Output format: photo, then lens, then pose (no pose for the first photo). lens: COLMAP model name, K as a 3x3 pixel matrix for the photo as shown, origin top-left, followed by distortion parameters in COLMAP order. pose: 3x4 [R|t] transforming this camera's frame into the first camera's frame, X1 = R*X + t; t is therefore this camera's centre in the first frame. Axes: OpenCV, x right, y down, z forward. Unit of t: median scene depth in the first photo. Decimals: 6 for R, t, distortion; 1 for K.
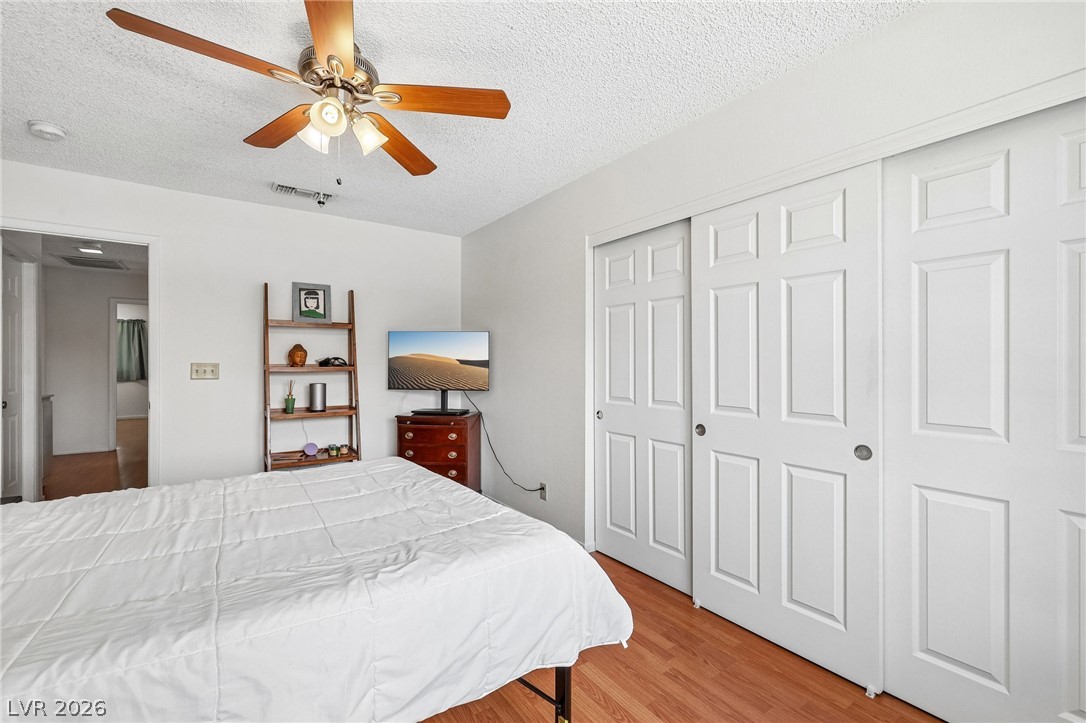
lens RADIAL K [[467.2, 0, 539.5], [0, 467.2, 366.1], [0, 0, 1]] dist [0.000006, 0.000168]
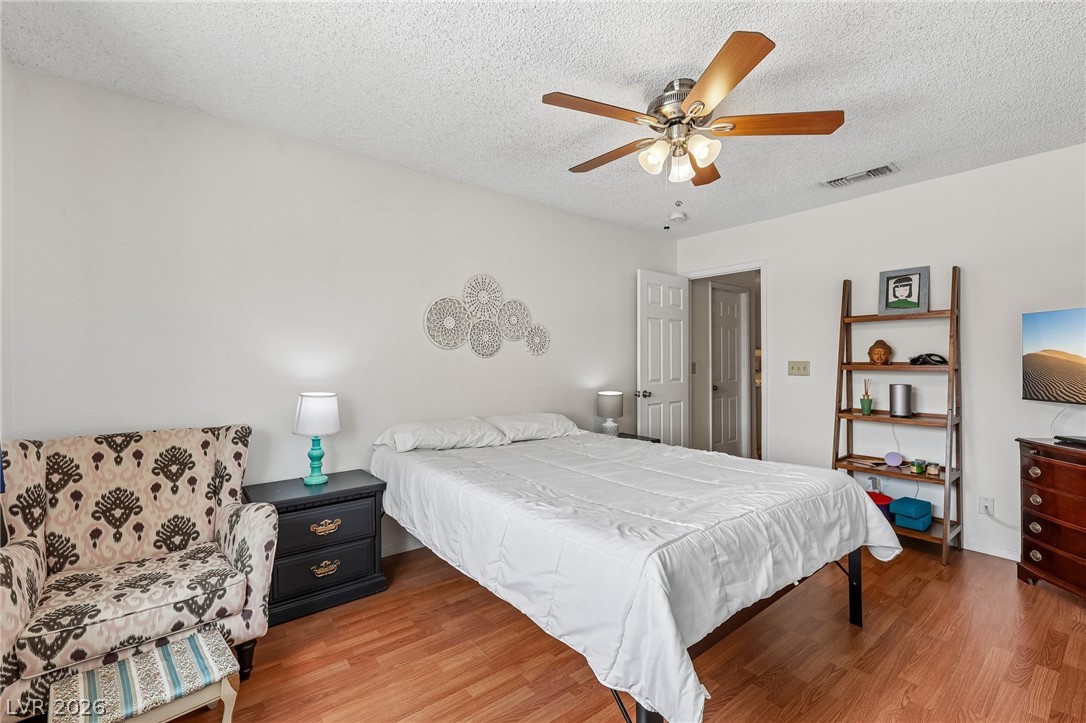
lens RADIAL K [[465.4, 0, 538.1], [0, 465.4, 362.0], [0, 0, 1]] dist [0.001273, 0.000215]
pose [[0.058685, -0.000926, -0.998276, 0.339153], [-0.007254, 0.999973, -0.001354, 0.001504], [0.998250, 0.007321, 0.058677, 0.281040]]
